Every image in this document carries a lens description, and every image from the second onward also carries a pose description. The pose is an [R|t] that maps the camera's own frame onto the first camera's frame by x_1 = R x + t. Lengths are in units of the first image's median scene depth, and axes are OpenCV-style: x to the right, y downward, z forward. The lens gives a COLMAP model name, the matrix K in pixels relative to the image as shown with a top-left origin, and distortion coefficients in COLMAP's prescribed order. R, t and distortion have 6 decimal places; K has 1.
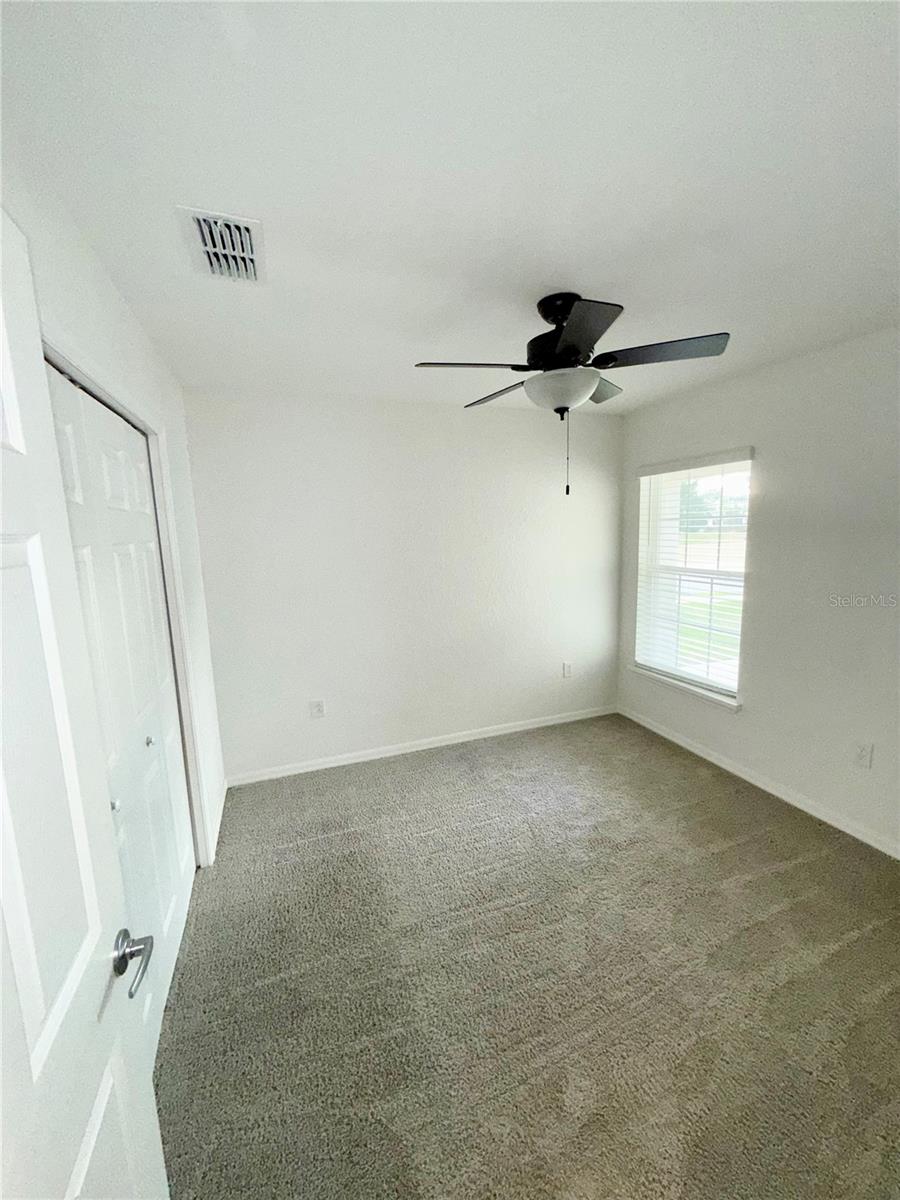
lens RADIAL K [[482.7, 0, 450.0], [0, 482.7, 600.0], [0, 0, 1]] dist [0.001411, 0.000085]
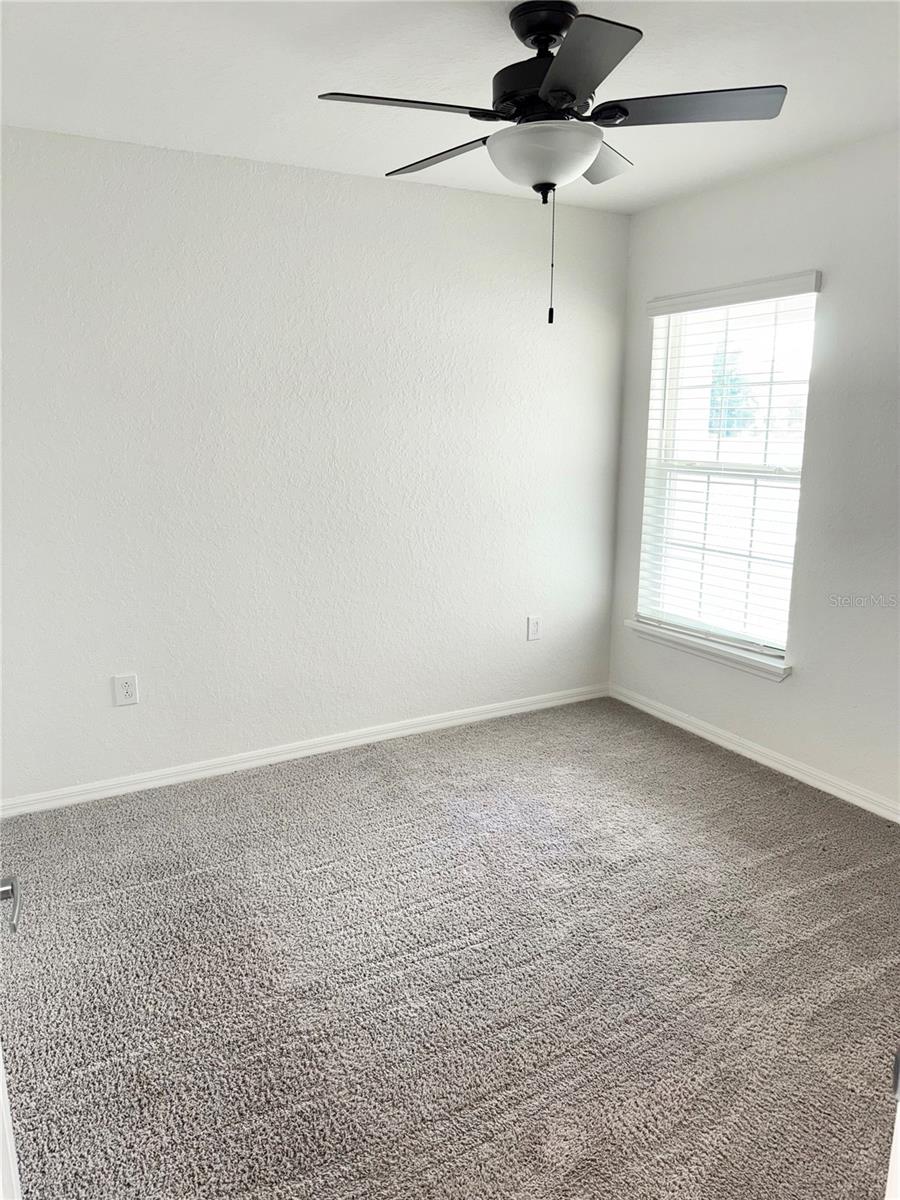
lens RADIAL K [[842.1, 0, 450.0], [0, 842.1, 600.0], [0, 0, 1]] dist [0.032483, -0.048560]
pose [[0.988699, -0.005815, 0.149802, -0.066011], [-0.004309, 0.997732, 0.067169, 0.081580], [-0.149852, -0.067056, 0.986432, -0.135757]]
